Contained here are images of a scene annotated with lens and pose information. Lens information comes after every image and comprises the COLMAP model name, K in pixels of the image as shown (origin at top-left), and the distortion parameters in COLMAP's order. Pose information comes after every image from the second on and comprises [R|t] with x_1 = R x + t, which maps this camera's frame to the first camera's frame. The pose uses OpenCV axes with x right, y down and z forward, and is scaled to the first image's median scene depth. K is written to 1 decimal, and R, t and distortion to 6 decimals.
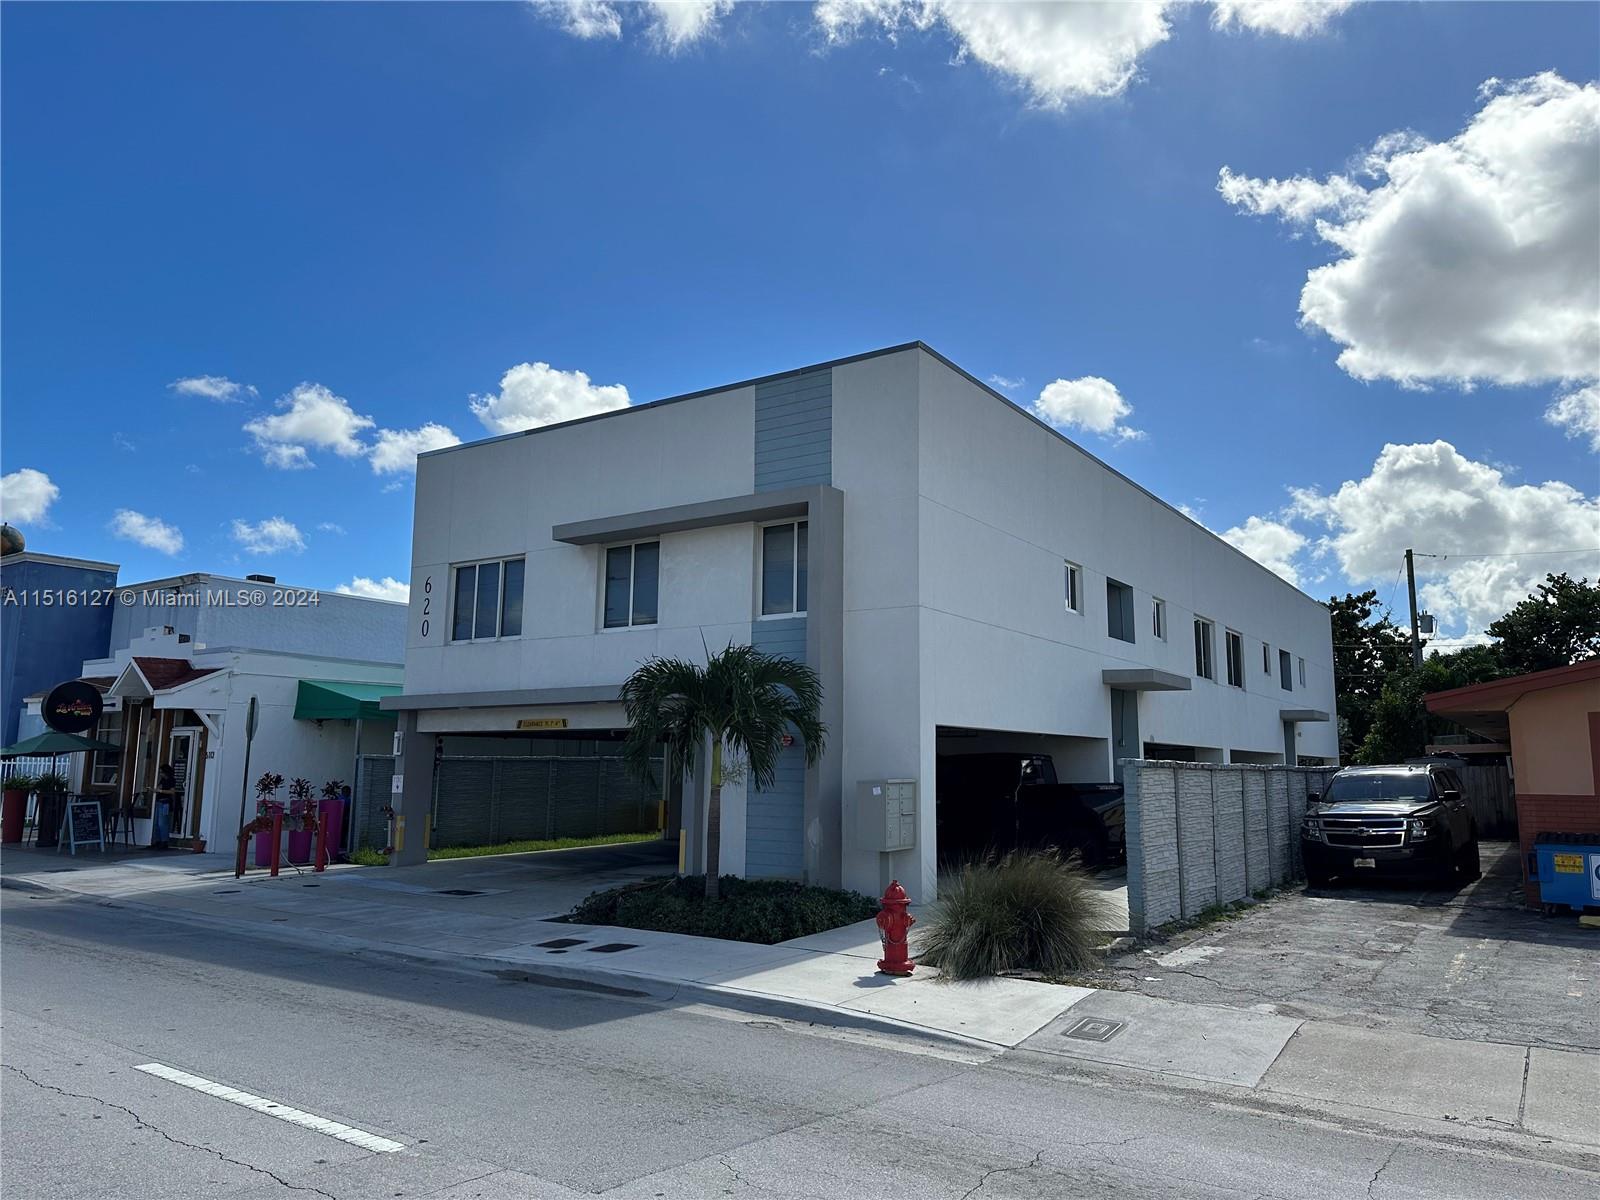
lens RADIAL K [[1139.0, 0, 830.2], [0, 1139.0, 547.2], [0, 0, 1]] dist [0.025980, -0.037393]
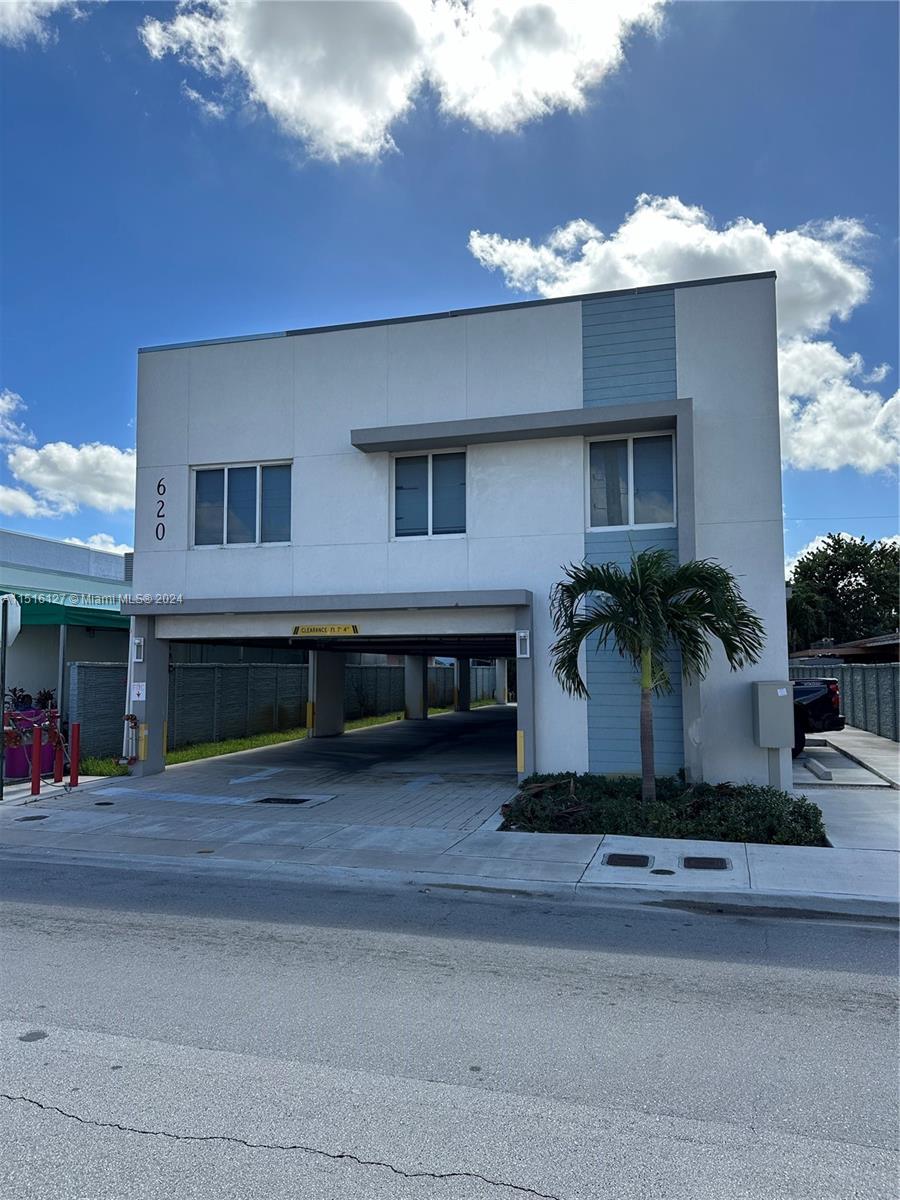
lens RADIAL K [[854.2, 0, 457.8], [0, 854.2, 593.4], [0, 0, 1]] dist [0.025980, -0.037393]
pose [[0.951990, 0.015506, 0.305737, -0.373523], [-0.047050, 0.994261, 0.096075, 0.045756], [-0.302493, -0.105847, 0.947256, 0.260795]]
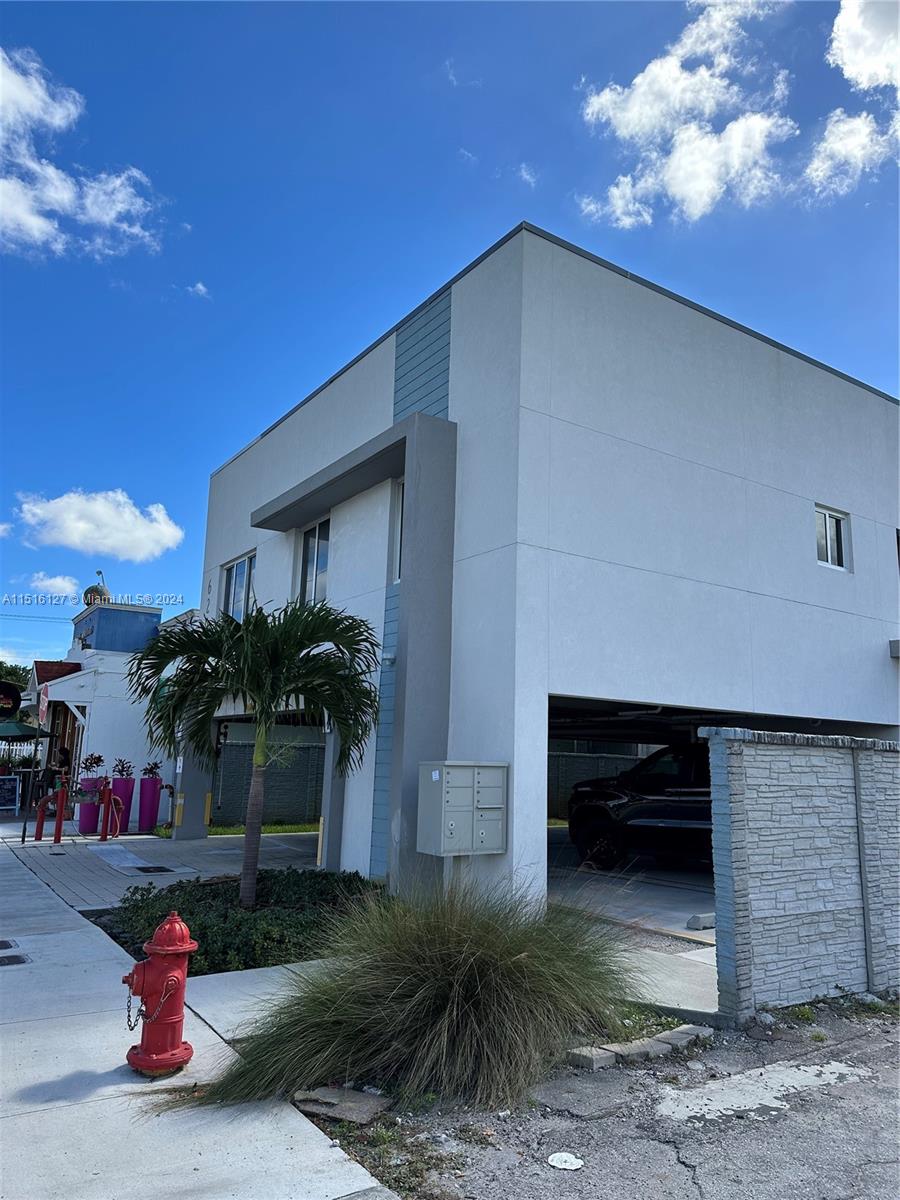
lens RADIAL K [[854.2, 0, 462.0], [0, 854.2, 596.3], [0, 0, 1]] dist [0.025980, -0.037393]
pose [[0.923112, -0.059082, -0.379965, 0.215620], [0.057172, 0.998231, -0.016319, 0.077833], [0.380257, -0.006659, 0.924857, 0.357906]]
